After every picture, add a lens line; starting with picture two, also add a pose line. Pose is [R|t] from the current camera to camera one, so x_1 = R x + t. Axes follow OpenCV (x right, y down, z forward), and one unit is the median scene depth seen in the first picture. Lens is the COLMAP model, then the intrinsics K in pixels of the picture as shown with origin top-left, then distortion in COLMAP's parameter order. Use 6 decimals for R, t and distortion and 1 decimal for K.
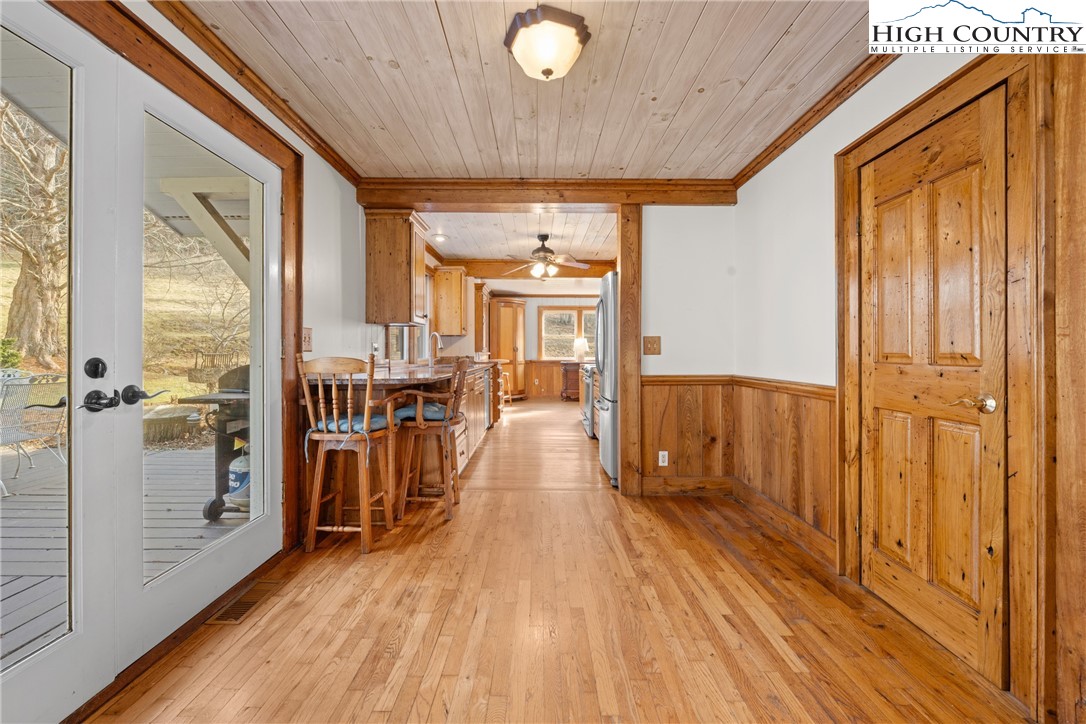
lens RADIAL K [[433.5, 0, 537.9], [0, 433.5, 348.6], [0, 0, 1]] dist [-0.003349, 0.000119]
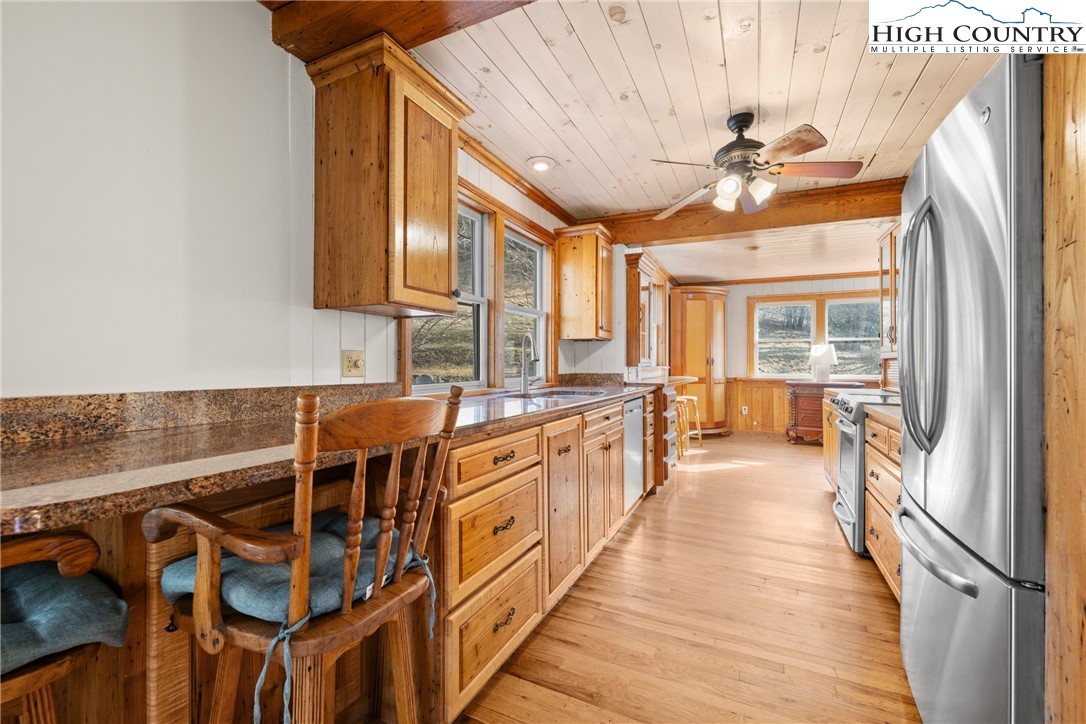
lens RADIAL K [[453.3, 0, 540.3], [0, 453.3, 359.9], [0, 0, 1]] dist [0.002682, -0.000211]
pose [[0.901866, 0.002617, -0.432008, 0.036399], [-0.001871, 0.999996, 0.002150, -0.003624], [0.432012, -0.001131, 0.901867, 0.583734]]
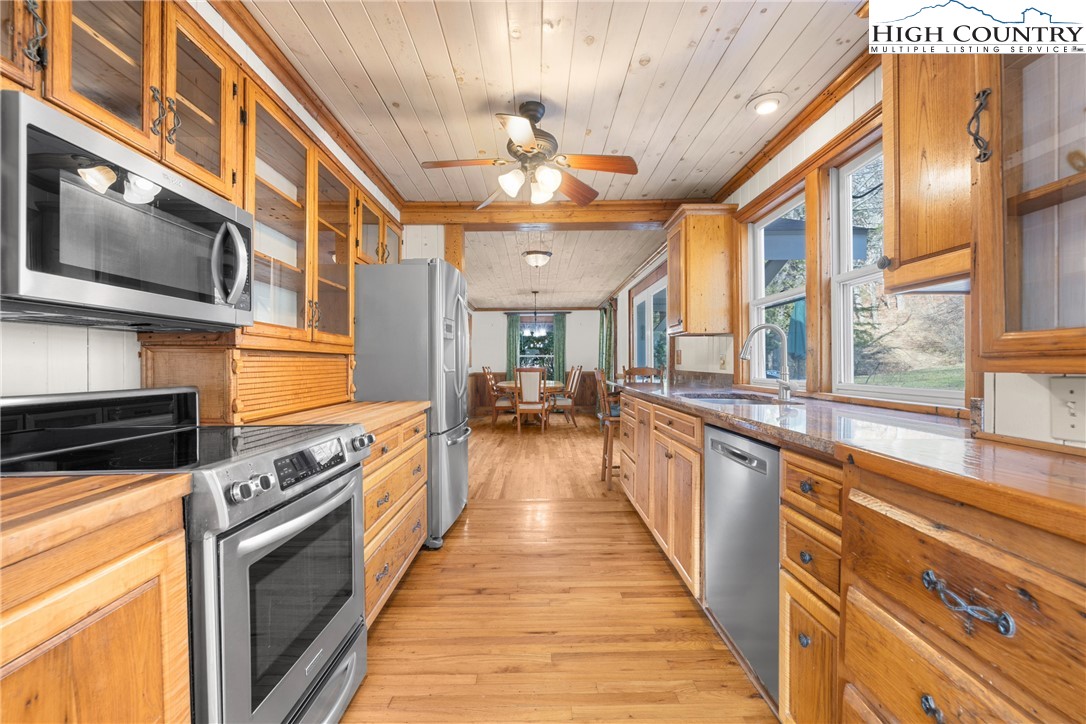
lens RADIAL K [[453.3, 0, 538.2], [0, 453.3, 364.0], [0, 0, 1]] dist [0.002682, -0.000211]
pose [[-0.999959, 0.003146, -0.008510, 0.013030], [0.003198, 0.999976, -0.006157, 0.012165], [0.008491, -0.006184, -0.999945, 1.895714]]
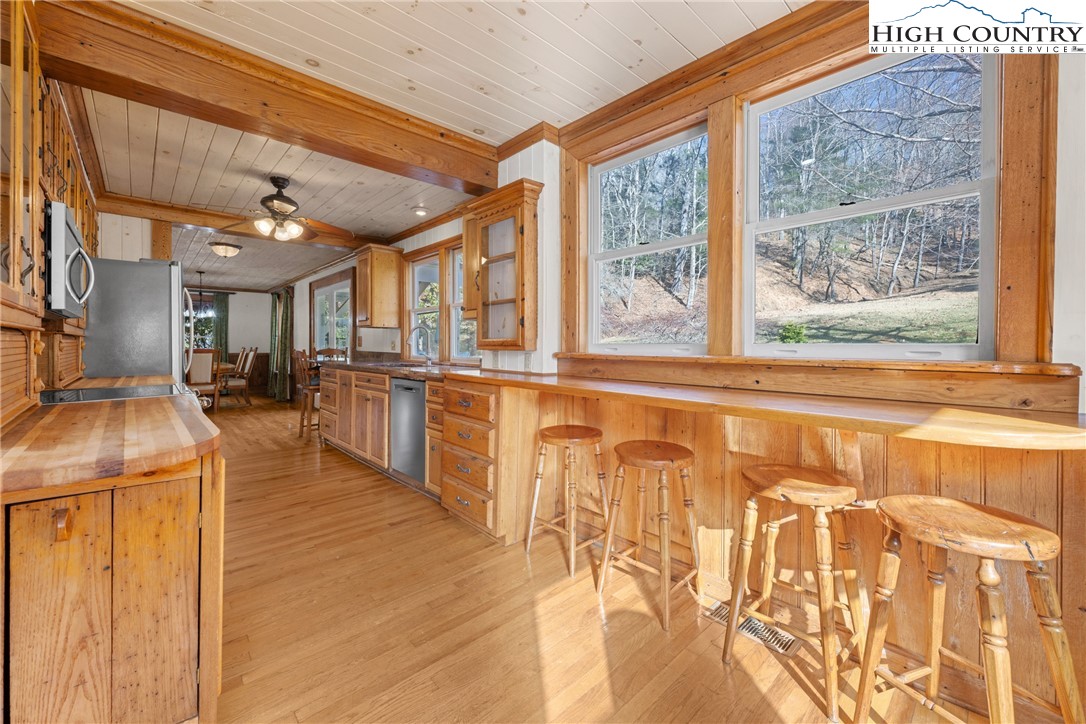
lens RADIAL K [[433.5, 0, 542.6], [0, 433.5, 350.3], [0, 0, 1]] dist [-0.003349, 0.000119]
pose [[-0.727285, 0.003390, -0.686327, 0.267191], [0.000184, 0.999989, 0.004744, 0.012553], [0.686335, 0.003324, -0.727278, 2.372922]]
